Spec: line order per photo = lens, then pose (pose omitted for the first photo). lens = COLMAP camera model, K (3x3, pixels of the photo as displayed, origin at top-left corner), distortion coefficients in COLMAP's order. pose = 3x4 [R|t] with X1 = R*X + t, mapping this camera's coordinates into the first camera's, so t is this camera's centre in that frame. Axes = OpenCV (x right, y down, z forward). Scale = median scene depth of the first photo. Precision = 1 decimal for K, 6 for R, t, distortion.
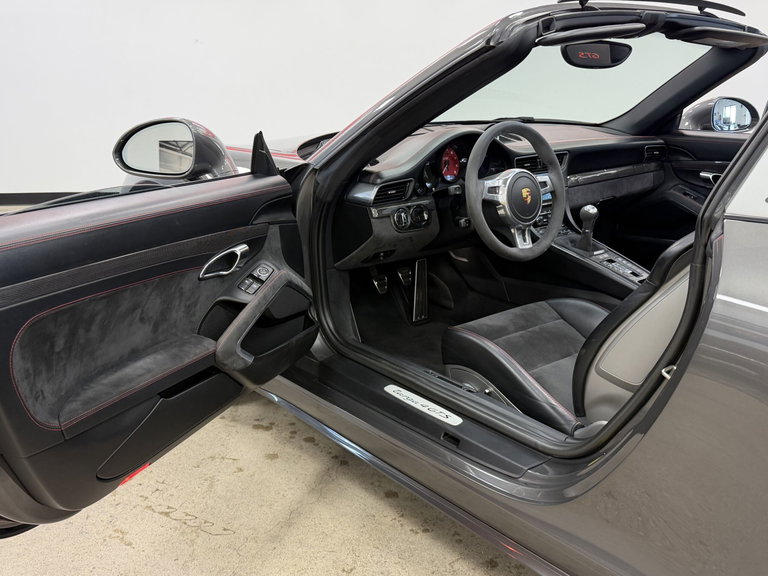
lens RADIAL K [[766.3, 0, 387.0], [0, 766.3, 289.6], [0, 0, 1]] dist [0.074764, 0.000000]
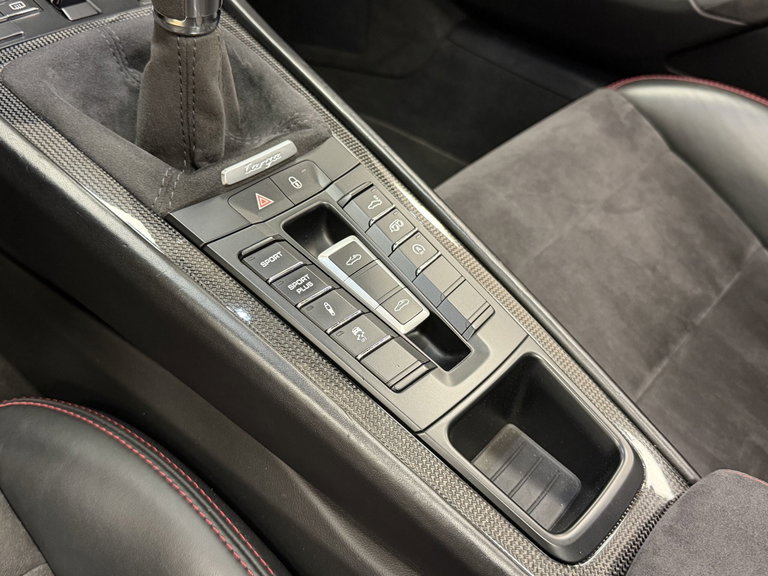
lens RADIAL K [[766.3, 0, 381.9], [0, 766.3, 290.9], [0, 0, 1]] dist [0.074764, 0.000000]
pose [[0.984552, -0.042901, 0.169754, 0.259880], [-0.031808, 0.909560, 0.414353, -0.088989], [-0.172178, -0.413351, 0.894145, 0.796838]]
